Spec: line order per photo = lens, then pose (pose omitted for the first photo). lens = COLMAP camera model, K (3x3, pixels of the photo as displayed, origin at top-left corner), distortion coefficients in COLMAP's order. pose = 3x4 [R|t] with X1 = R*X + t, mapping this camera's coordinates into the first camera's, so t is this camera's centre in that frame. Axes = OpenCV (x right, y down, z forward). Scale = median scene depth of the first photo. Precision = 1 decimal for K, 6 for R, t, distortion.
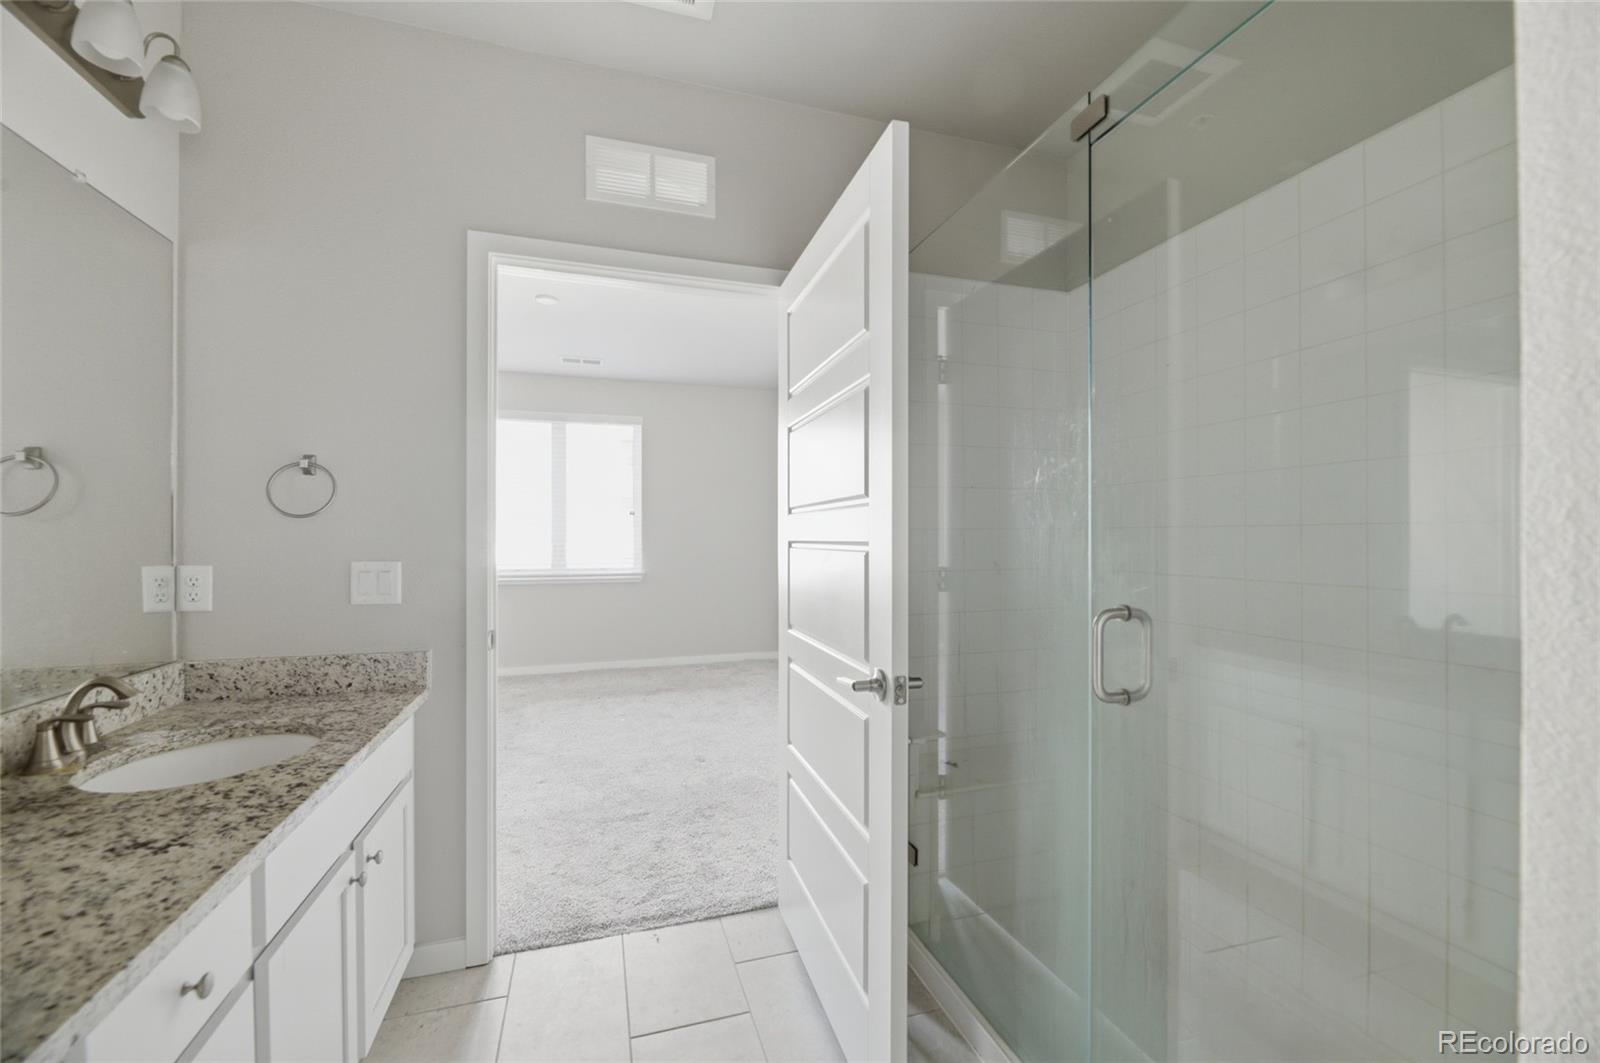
lens RADIAL K [[650.2, 0, 801.9], [0, 650.2, 534.3], [0, 0, 1]] dist [0.000417, -0.000001]
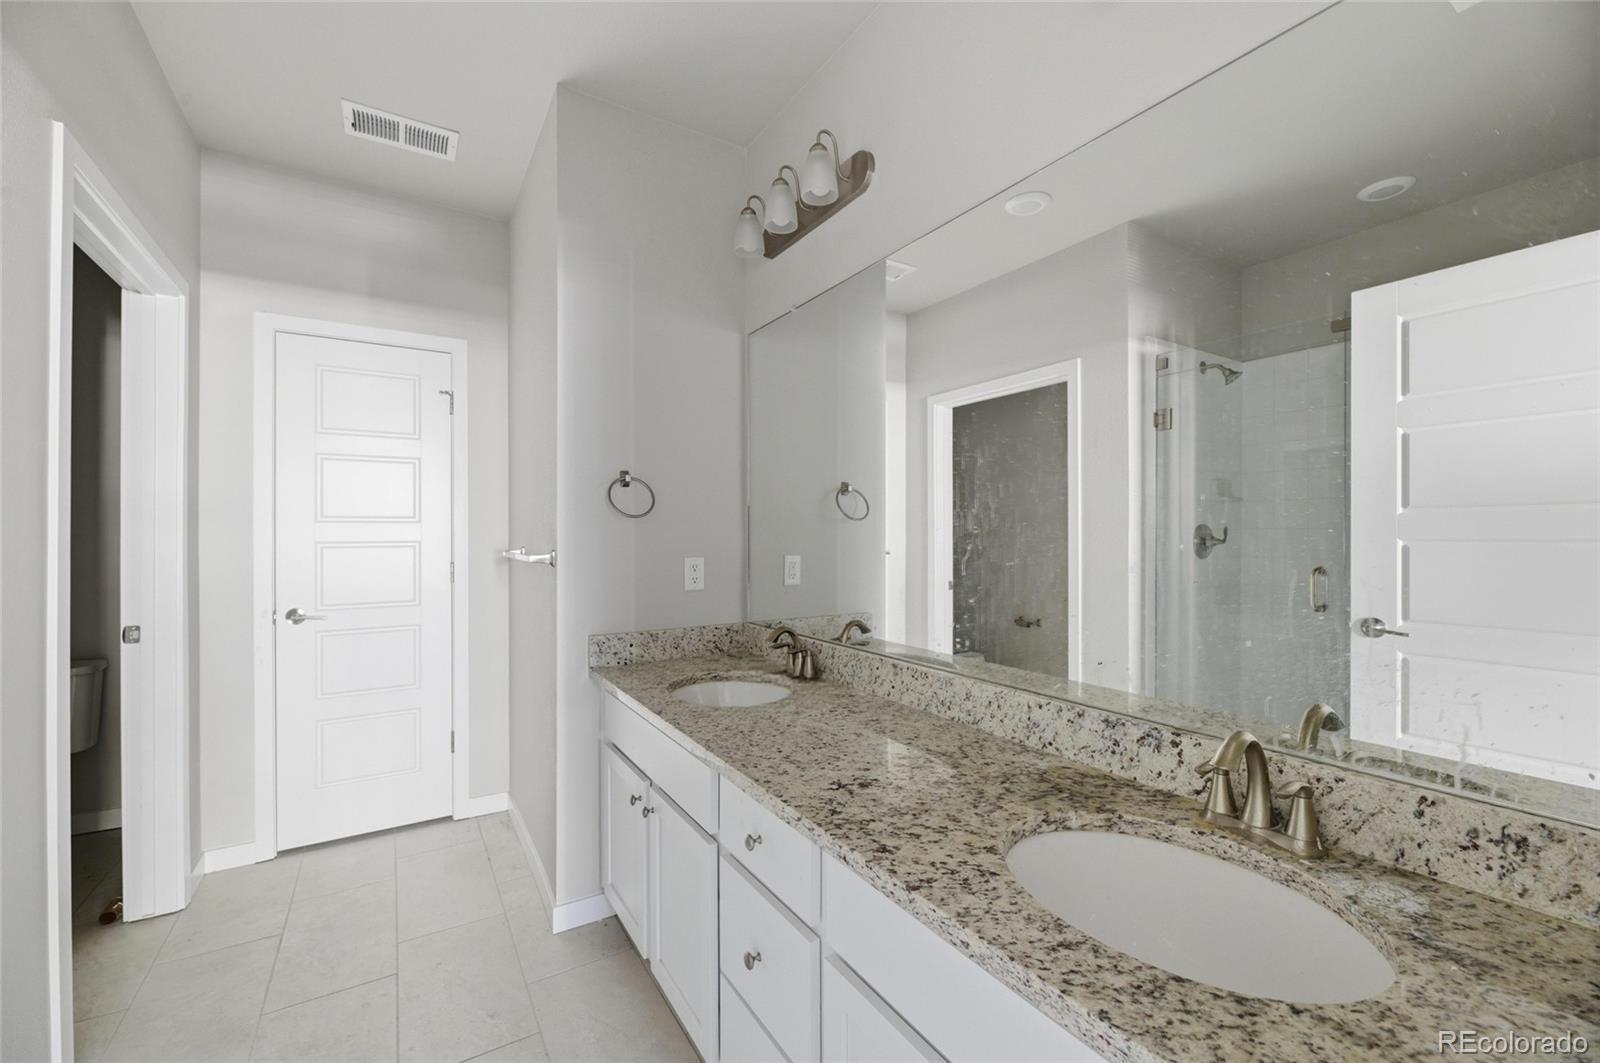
lens RADIAL K [[650.2, 0, 801.9], [0, 650.2, 534.3], [0, 0, 1]] dist [0.000417, -0.000001]
pose [[-0.968197, -0.000720, -0.250186, -0.535649], [-0.000864, 1.000000, 0.000466, 0.004383], [0.250186, 0.000668, -0.968198, 1.942688]]
